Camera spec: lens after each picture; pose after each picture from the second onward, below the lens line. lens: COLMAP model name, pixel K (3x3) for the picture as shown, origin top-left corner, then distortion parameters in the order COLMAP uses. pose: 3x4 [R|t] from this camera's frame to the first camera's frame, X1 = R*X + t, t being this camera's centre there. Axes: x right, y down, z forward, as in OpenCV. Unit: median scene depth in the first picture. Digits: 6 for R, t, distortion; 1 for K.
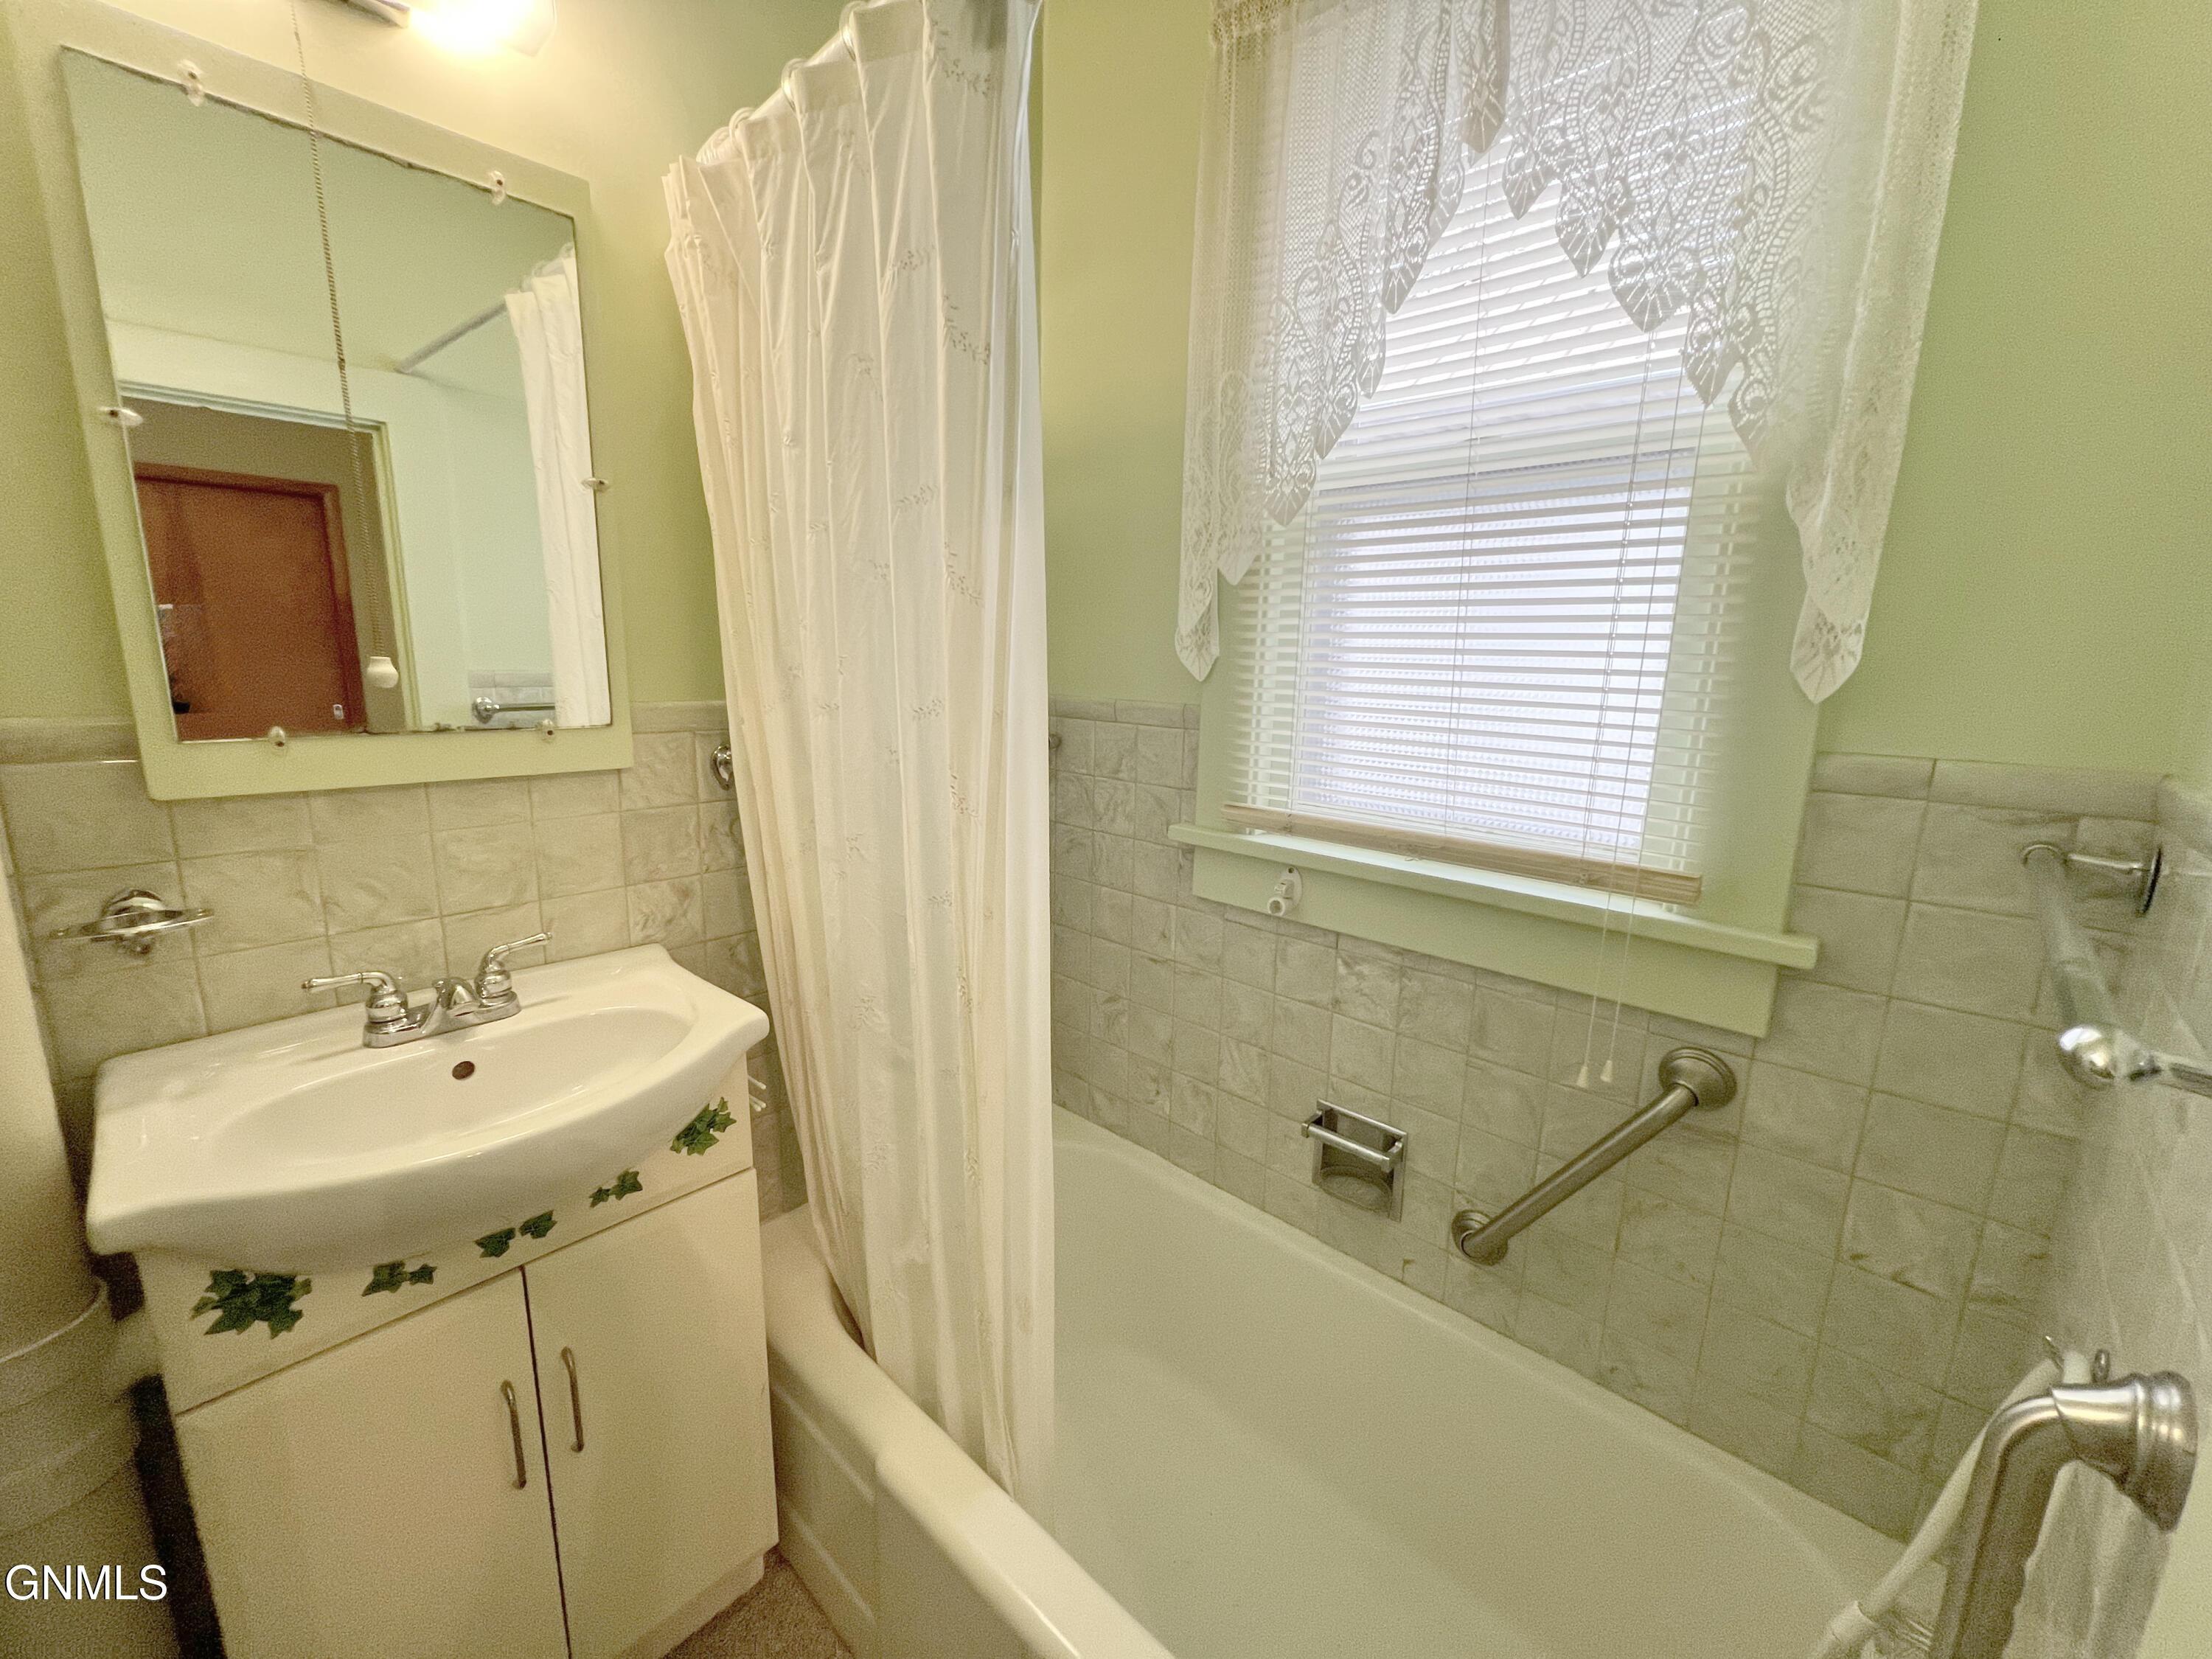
lens RADIAL K [[886.5, 0, 1104.0], [0, 886.5, 822.7], [0, 0, 1]] dist [-0.004141, -0.000383]
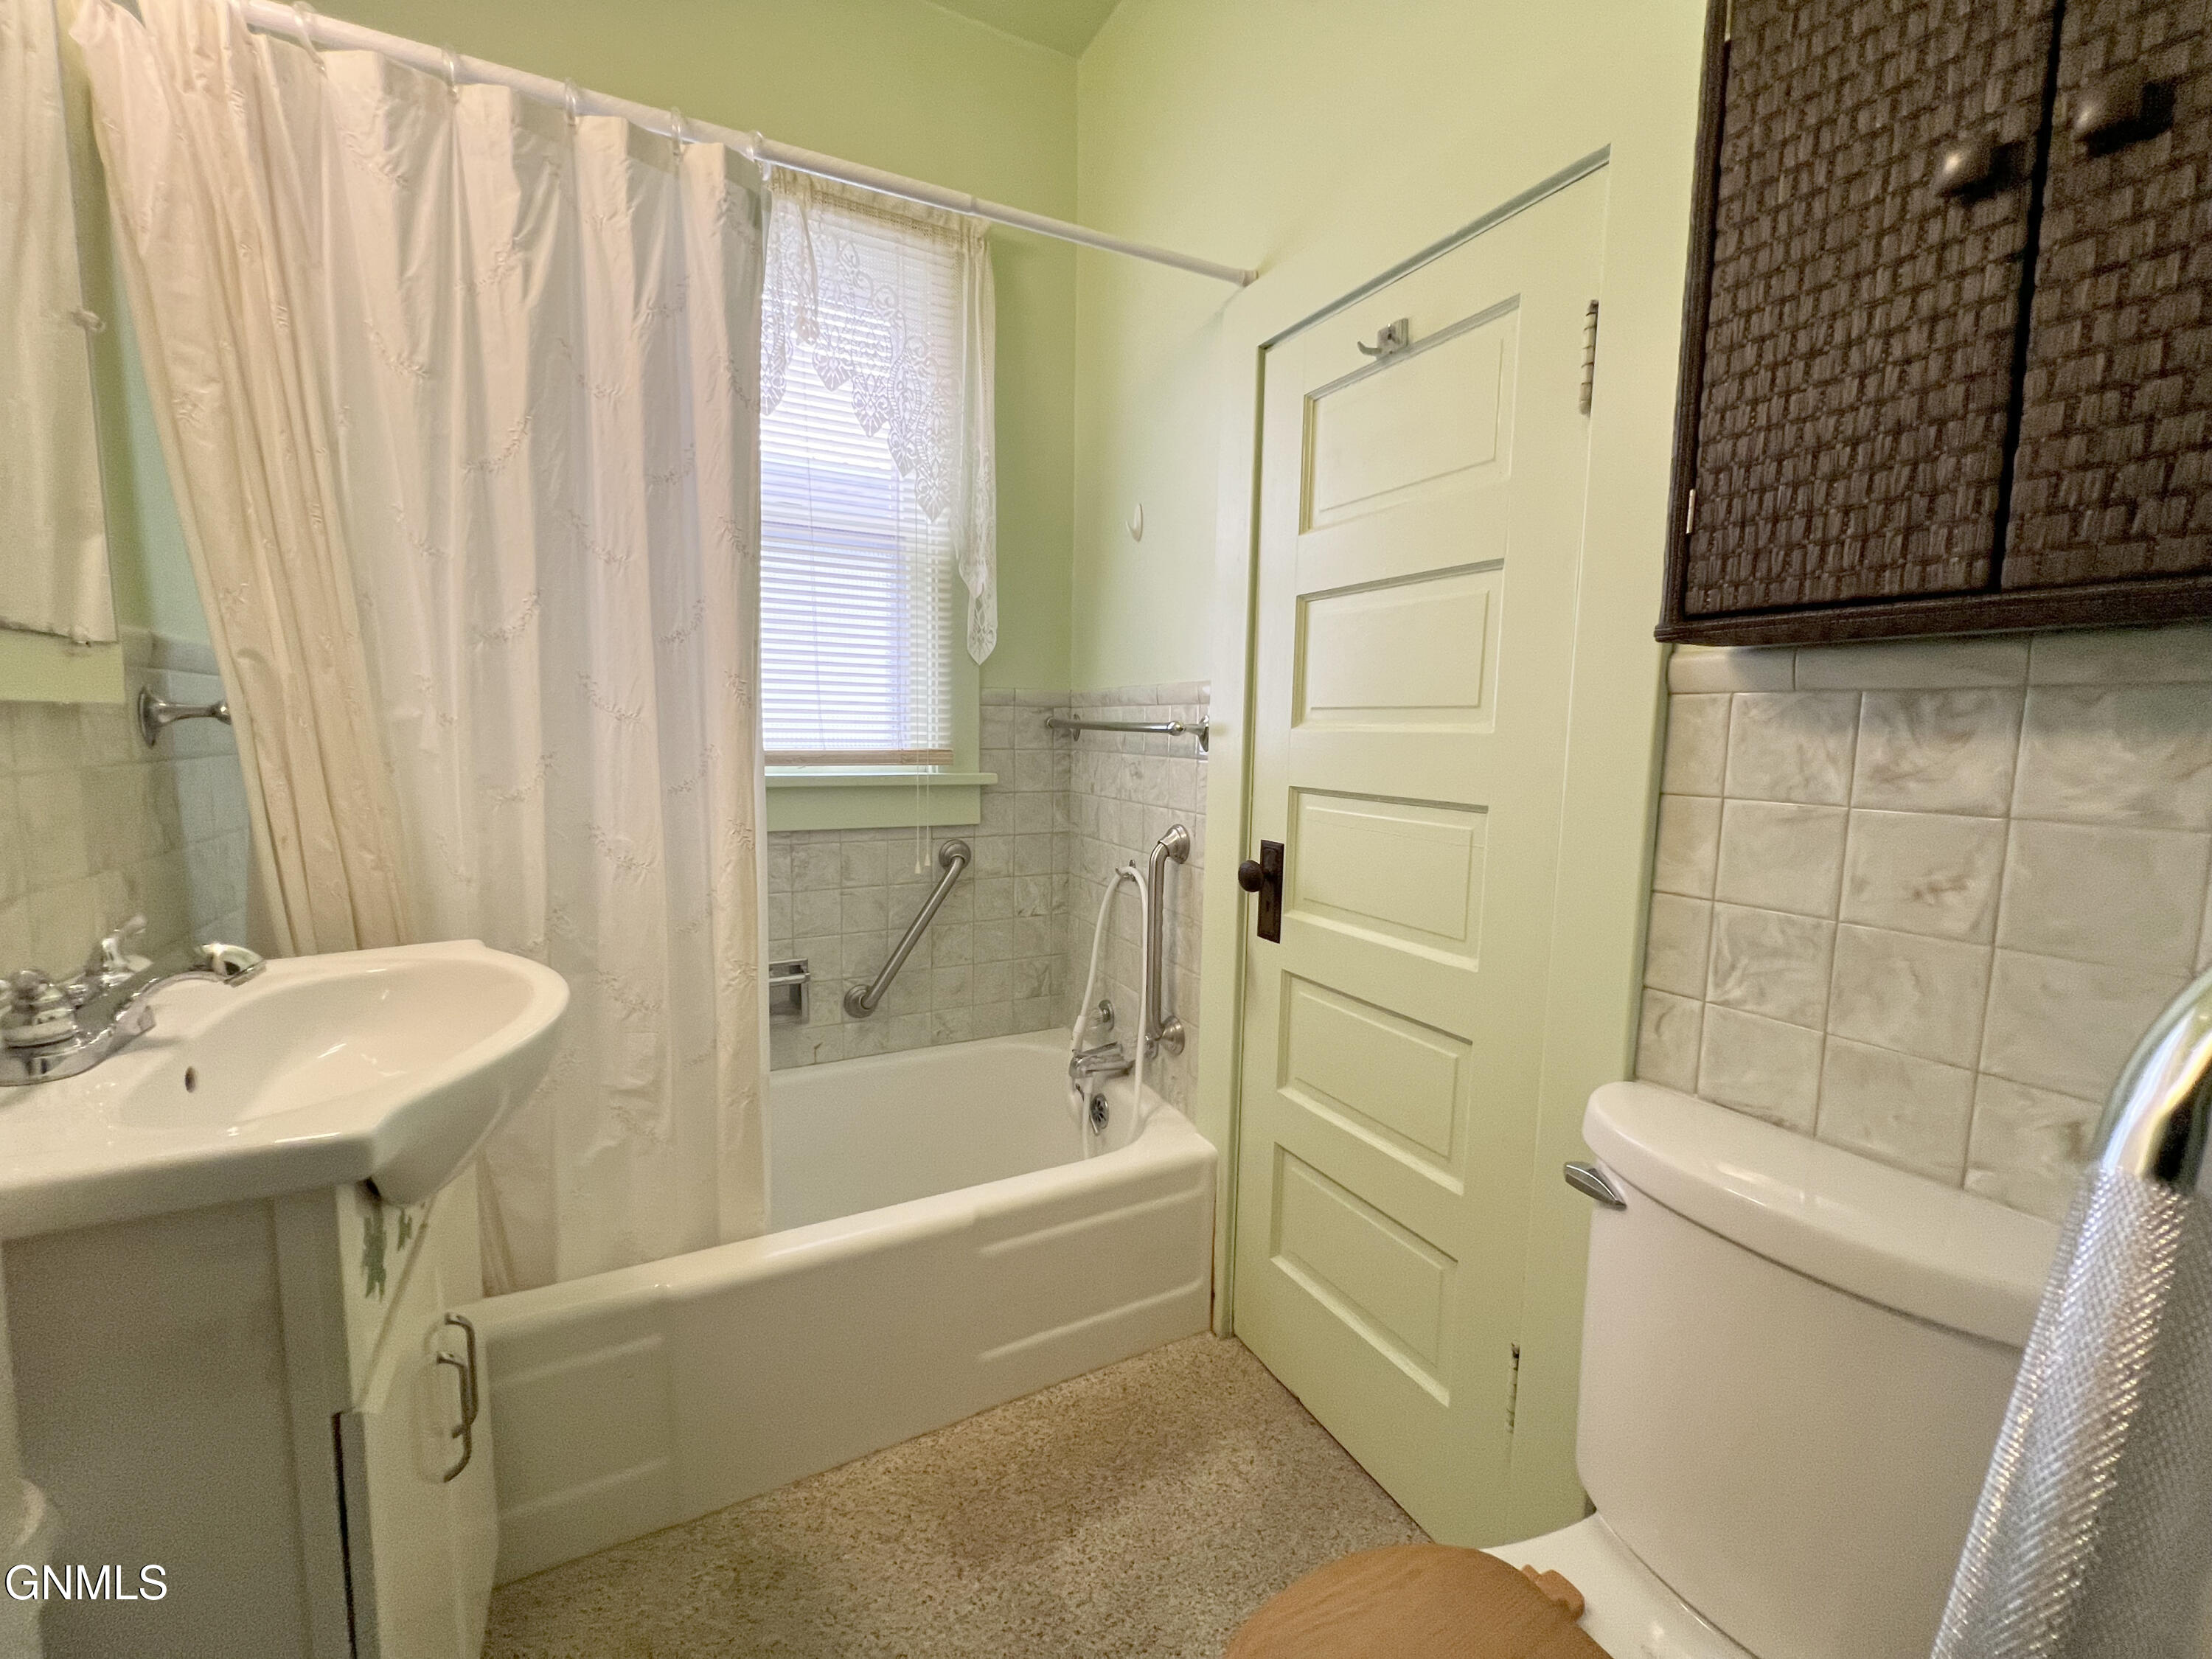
lens RADIAL K [[886.5, 0, 1104.0], [0, 886.5, 822.7], [0, 0, 1]] dist [-0.004141, -0.000383]
pose [[0.334608, -0.121977, 0.934430, -1.090268], [0.166456, 0.983646, 0.068796, 0.138308], [-0.927540, 0.132522, 0.349439, -0.014410]]
